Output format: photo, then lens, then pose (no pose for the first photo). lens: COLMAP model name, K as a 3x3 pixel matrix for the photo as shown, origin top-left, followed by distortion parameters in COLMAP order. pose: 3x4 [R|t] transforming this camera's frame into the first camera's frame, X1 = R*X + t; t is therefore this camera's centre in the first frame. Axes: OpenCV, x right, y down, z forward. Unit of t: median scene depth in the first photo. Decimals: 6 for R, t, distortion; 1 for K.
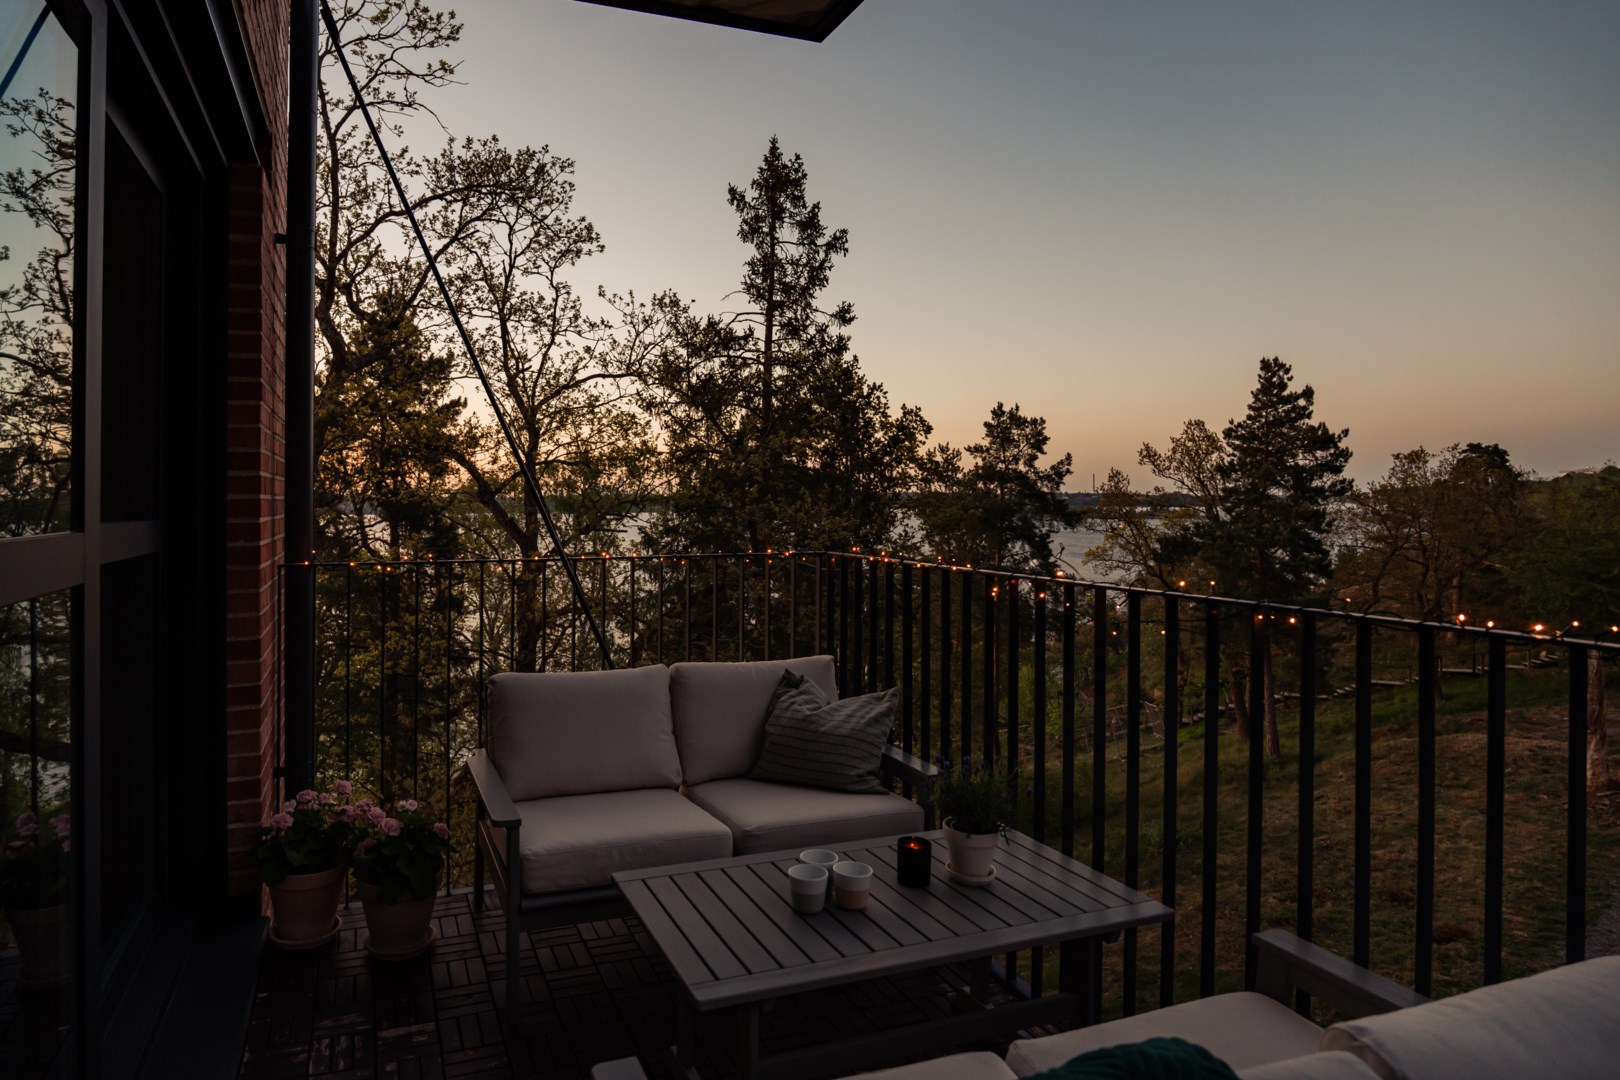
lens RADIAL K [[993.4, 0, 769.8], [0, 993.4, 499.1], [0, 0, 1]] dist [-0.048620, 0.013855]
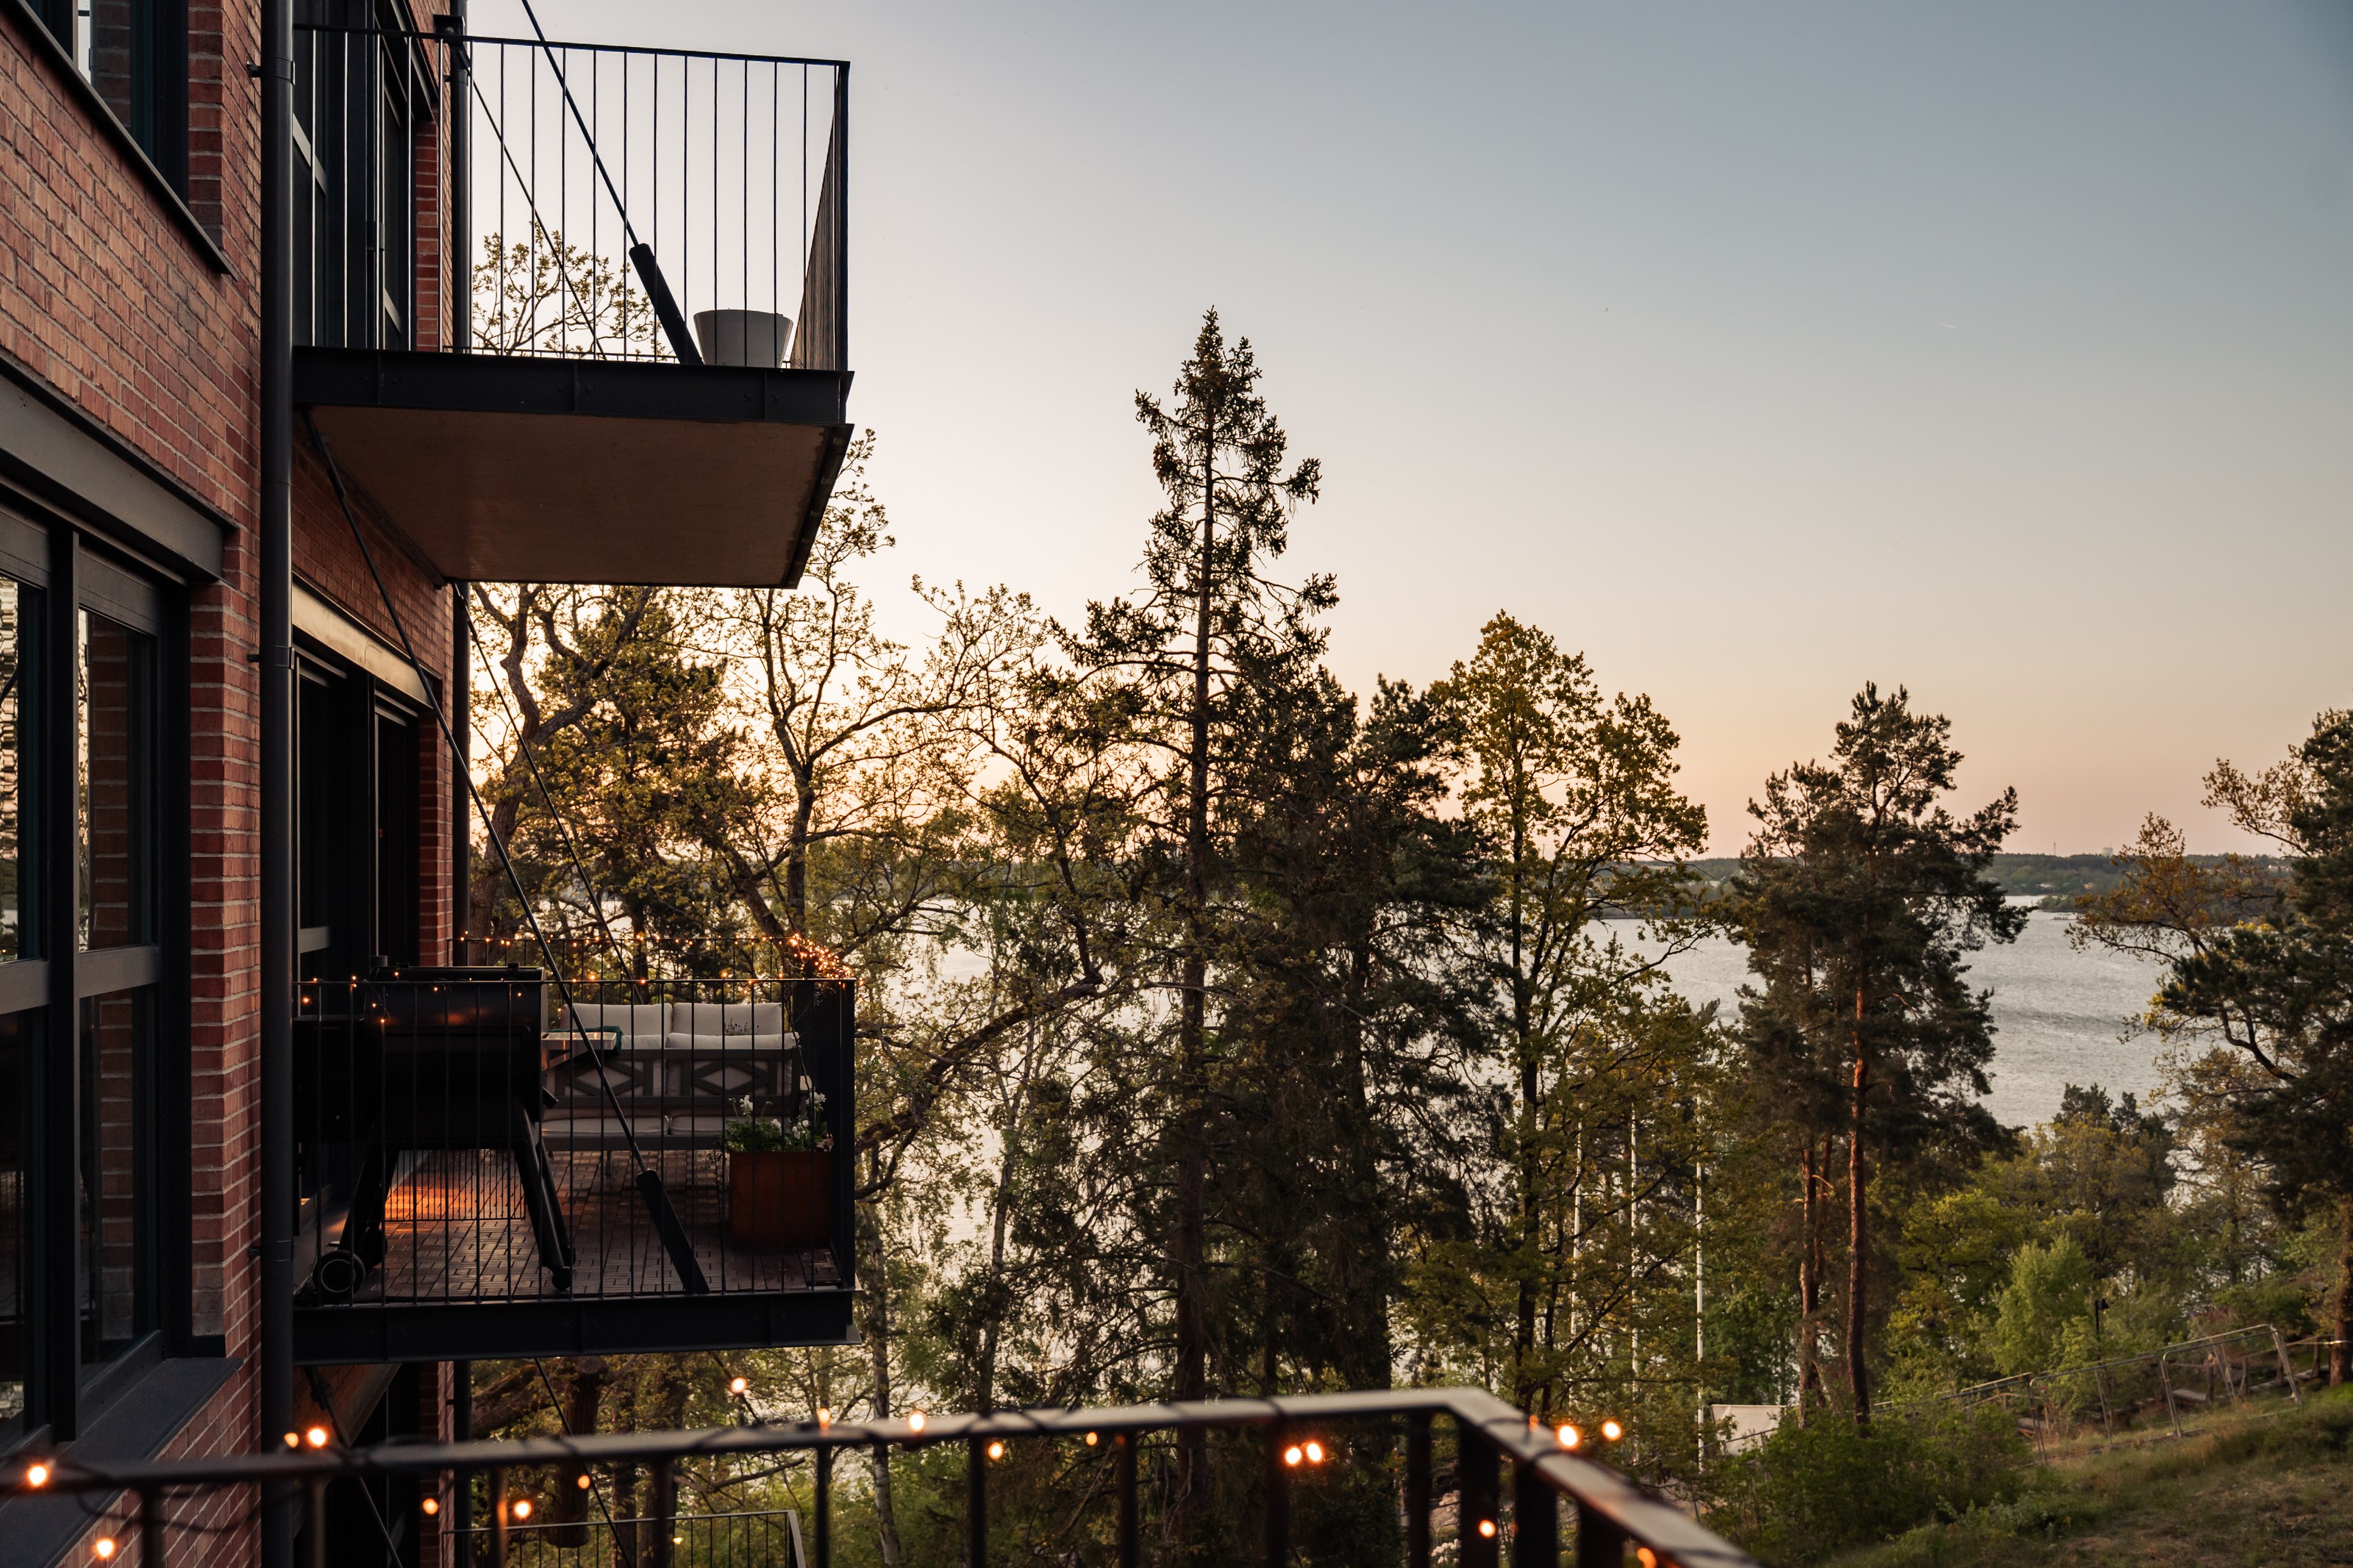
lens RADIAL K [[2217.9, 0, 1127.0], [0, 2217.9, 852.1], [0, 0, 1]] dist [-0.001090, 0.000000]
pose [[0.983014, 0.001558, -0.183523, 0.395033], [-0.003280, 0.999953, -0.009080, -0.015403], [0.183500, 0.009527, 0.982974, -0.741275]]
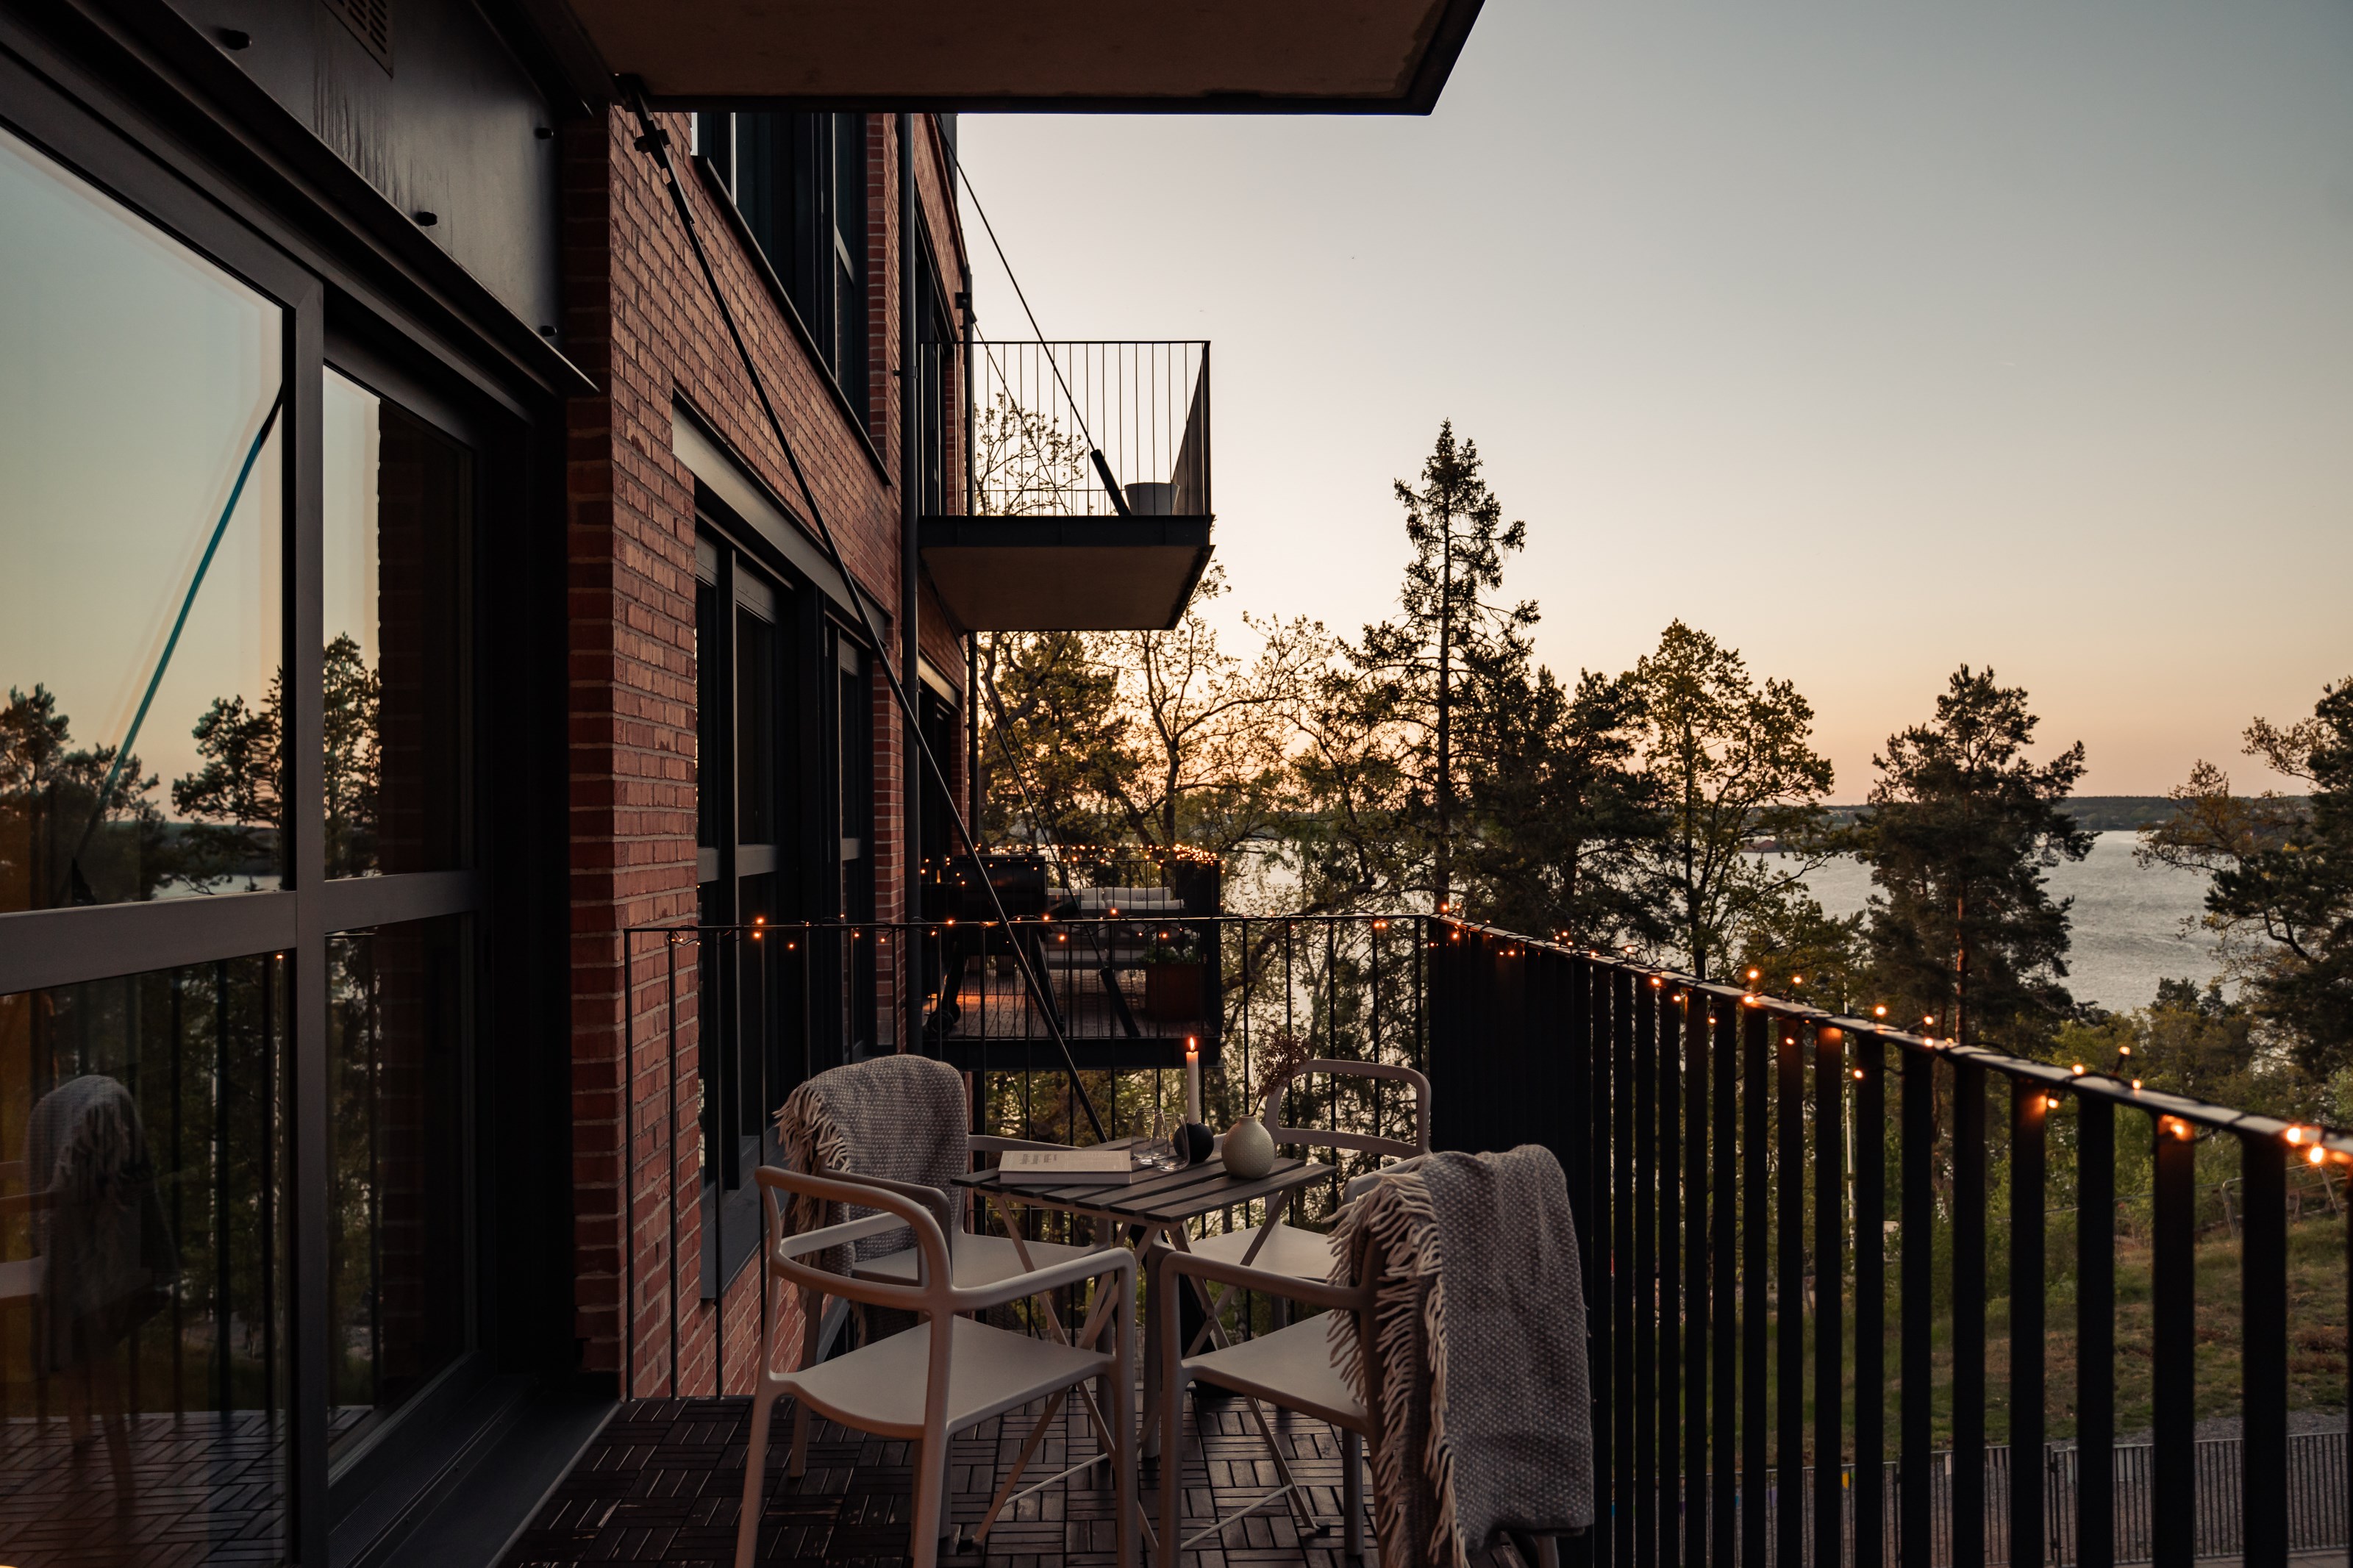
lens RADIAL K [[1650.8, 0, 1176.0], [0, 1650.8, 763.1], [0, 0, 1]] dist [0.008844, -0.003023]
pose [[0.948857, -0.018271, -0.315177, 0.451002], [0.007902, 0.999386, -0.034147, -0.003366], [0.315608, 0.029910, 0.948418, -0.956247]]
